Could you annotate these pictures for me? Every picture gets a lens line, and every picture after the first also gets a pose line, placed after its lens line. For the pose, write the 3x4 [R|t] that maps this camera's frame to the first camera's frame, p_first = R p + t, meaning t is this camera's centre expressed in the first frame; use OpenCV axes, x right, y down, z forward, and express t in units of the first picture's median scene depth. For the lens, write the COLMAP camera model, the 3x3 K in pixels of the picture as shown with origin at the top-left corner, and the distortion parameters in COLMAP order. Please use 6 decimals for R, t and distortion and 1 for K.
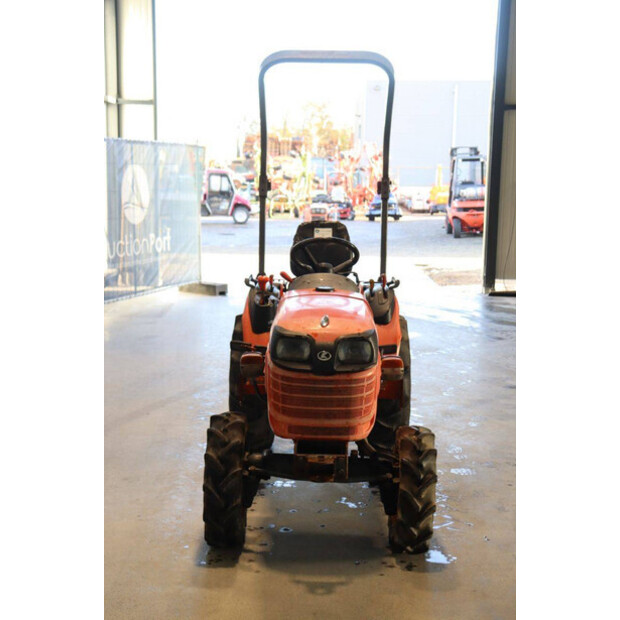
lens RADIAL K [[1028.7, 0, 305.3], [0, 1028.7, 306.7], [0, 0, 1]] dist [0.095008, 0.000000]
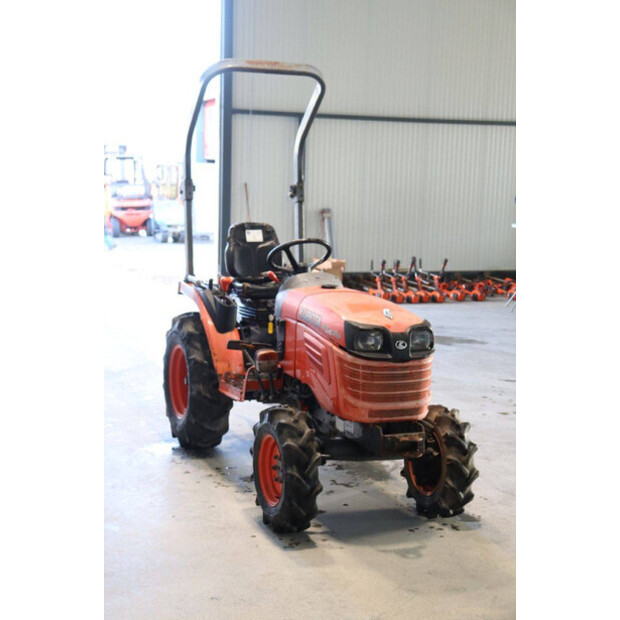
lens RADIAL K [[1052.4, 0, 311.5], [0, 1052.4, 308.4], [0, 0, 1]] dist [0.104600, 0.000000]
pose [[0.918811, -0.043198, 0.392328, -0.494789], [0.042741, 0.999037, 0.009904, -0.006688], [-0.392378, 0.007669, 0.919772, -0.006749]]
